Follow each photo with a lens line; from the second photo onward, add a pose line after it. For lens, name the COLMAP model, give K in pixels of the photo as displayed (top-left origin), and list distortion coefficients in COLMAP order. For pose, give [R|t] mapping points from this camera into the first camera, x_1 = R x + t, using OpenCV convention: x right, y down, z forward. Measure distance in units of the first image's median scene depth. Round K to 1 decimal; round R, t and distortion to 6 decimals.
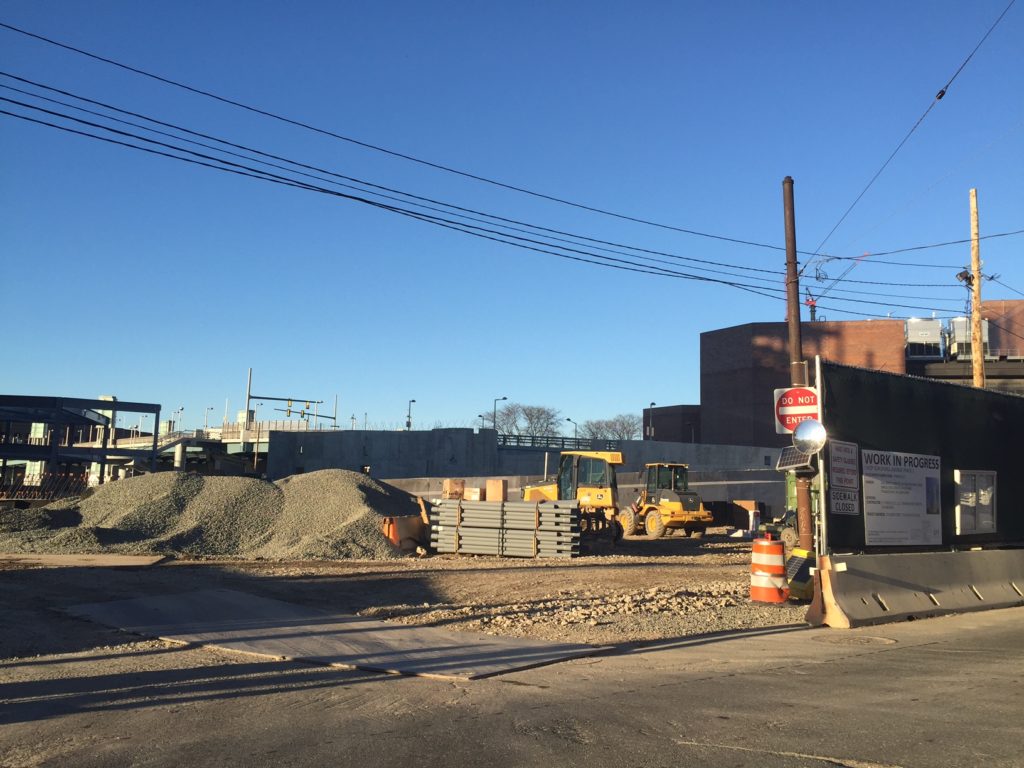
lens RADIAL K [[870.5, 0, 512.0], [0, 870.5, 384.0], [0, 0, 1]] dist [0.013123, -0.002367]
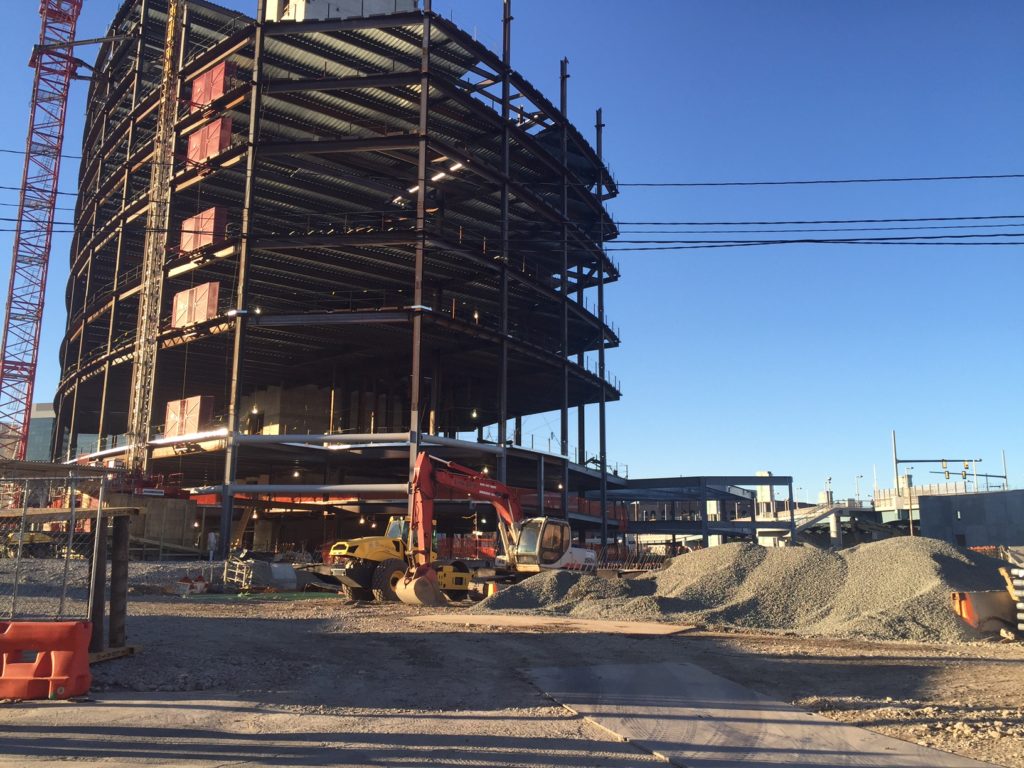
lens RADIAL K [[857.7, 0, 512.0], [0, 857.7, 384.0], [0, 0, 1]] dist [0.075500, -0.113427]
pose [[0.734190, -0.146698, -0.662907, 0.126194], [0.092692, 0.988894, -0.116177, 0.010868], [0.672587, 0.023850, 0.739633, 0.078723]]
